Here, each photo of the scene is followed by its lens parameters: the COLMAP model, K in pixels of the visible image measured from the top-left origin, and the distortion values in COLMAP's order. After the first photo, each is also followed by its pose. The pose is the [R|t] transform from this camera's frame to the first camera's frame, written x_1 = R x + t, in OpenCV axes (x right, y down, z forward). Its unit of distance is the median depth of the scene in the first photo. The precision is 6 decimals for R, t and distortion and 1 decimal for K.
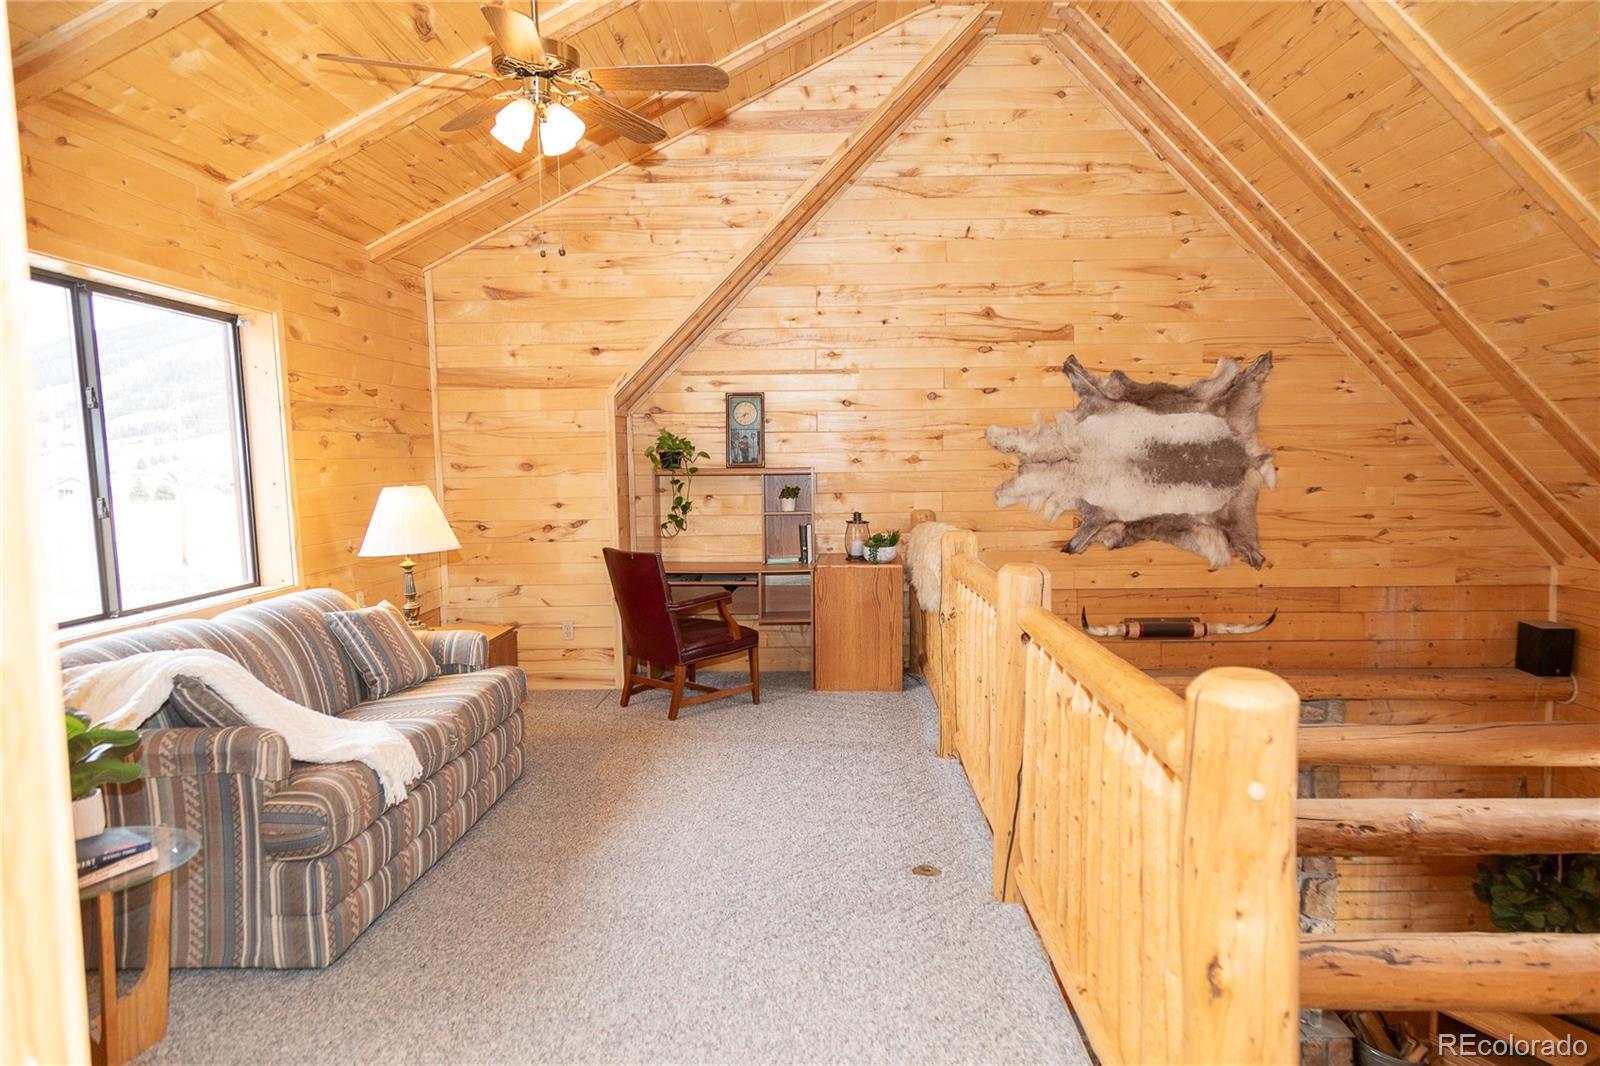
lens RADIAL K [[1049.4, 0, 801.6], [0, 1049.4, 539.7], [0, 0, 1]] dist [0.007386, 0.003363]
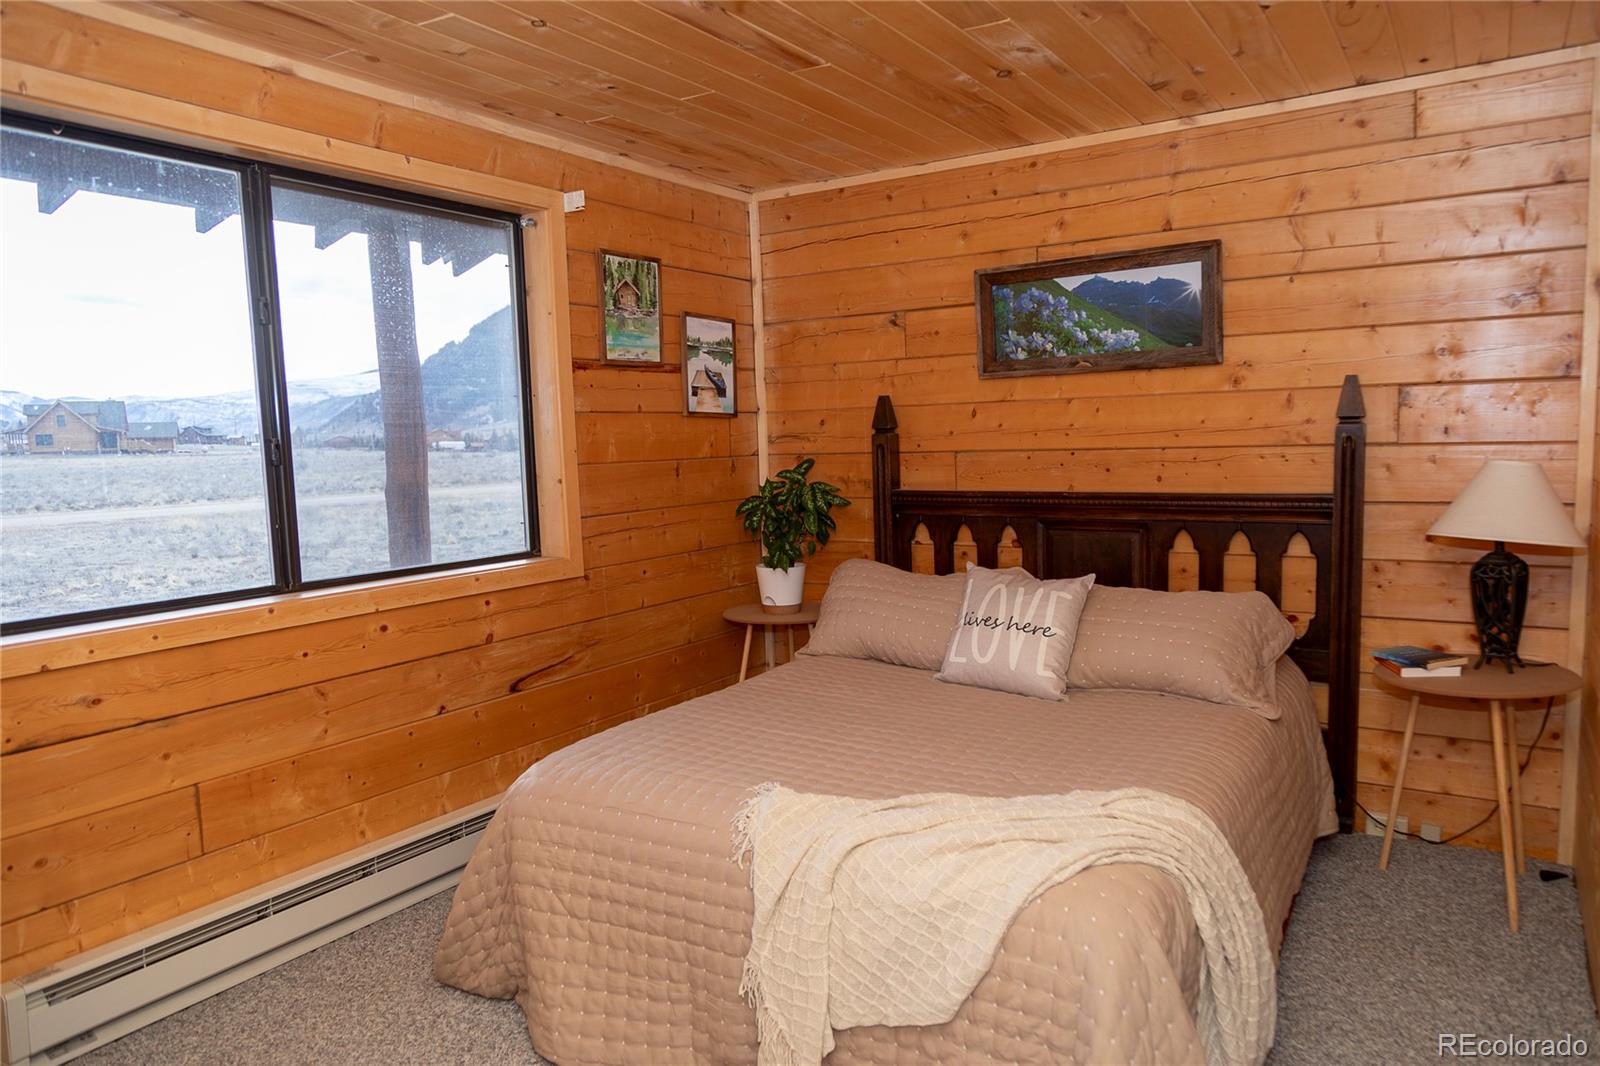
lens RADIAL K [[1049.4, 0, 799.6], [0, 1049.4, 535.3], [0, 0, 1]] dist [0.007386, 0.003363]
pose [[0.845693, 0.041399, -0.532061, 0.068783], [-0.028031, 0.999056, 0.033181, -0.003342], [0.532933, -0.013146, 0.846055, 0.426987]]
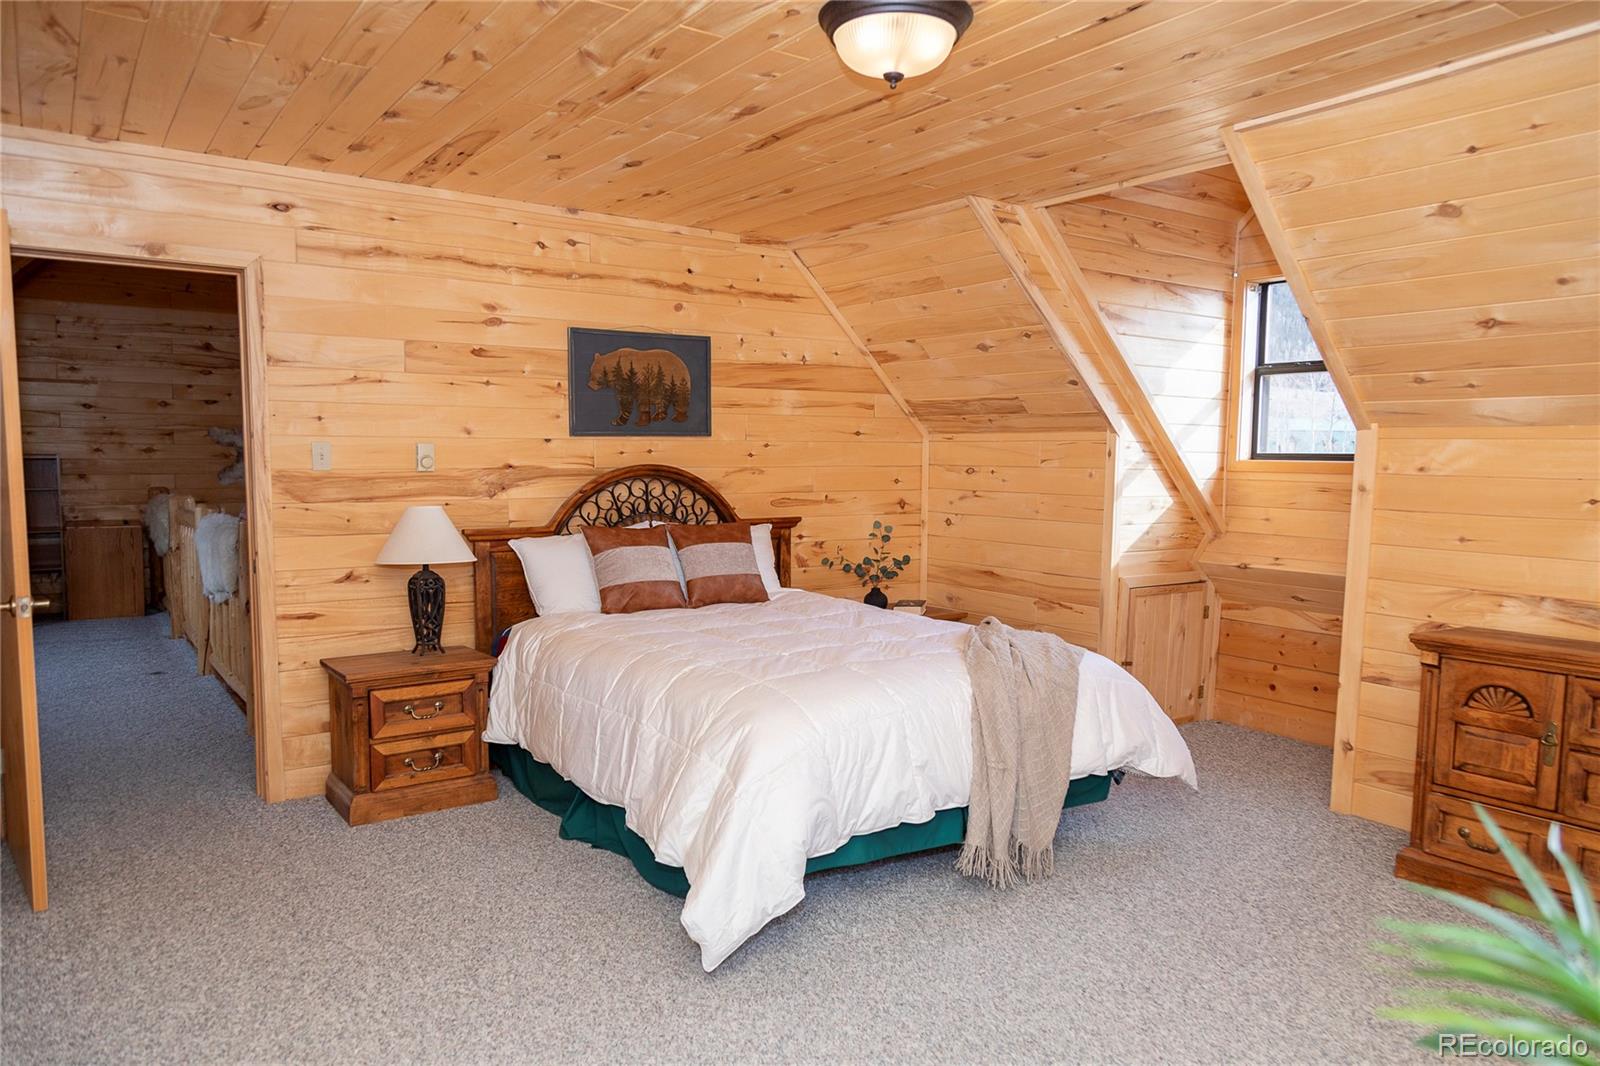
lens RADIAL K [[1049.4, 0, 802.0], [0, 1049.4, 539.3], [0, 0, 1]] dist [0.007386, 0.003363]
pose [[0.797312, -0.031108, 0.602766, -0.044603], [0.032277, 0.999439, 0.008885, 0.054583], [-0.602704, 0.012372, 0.797869, -0.600659]]
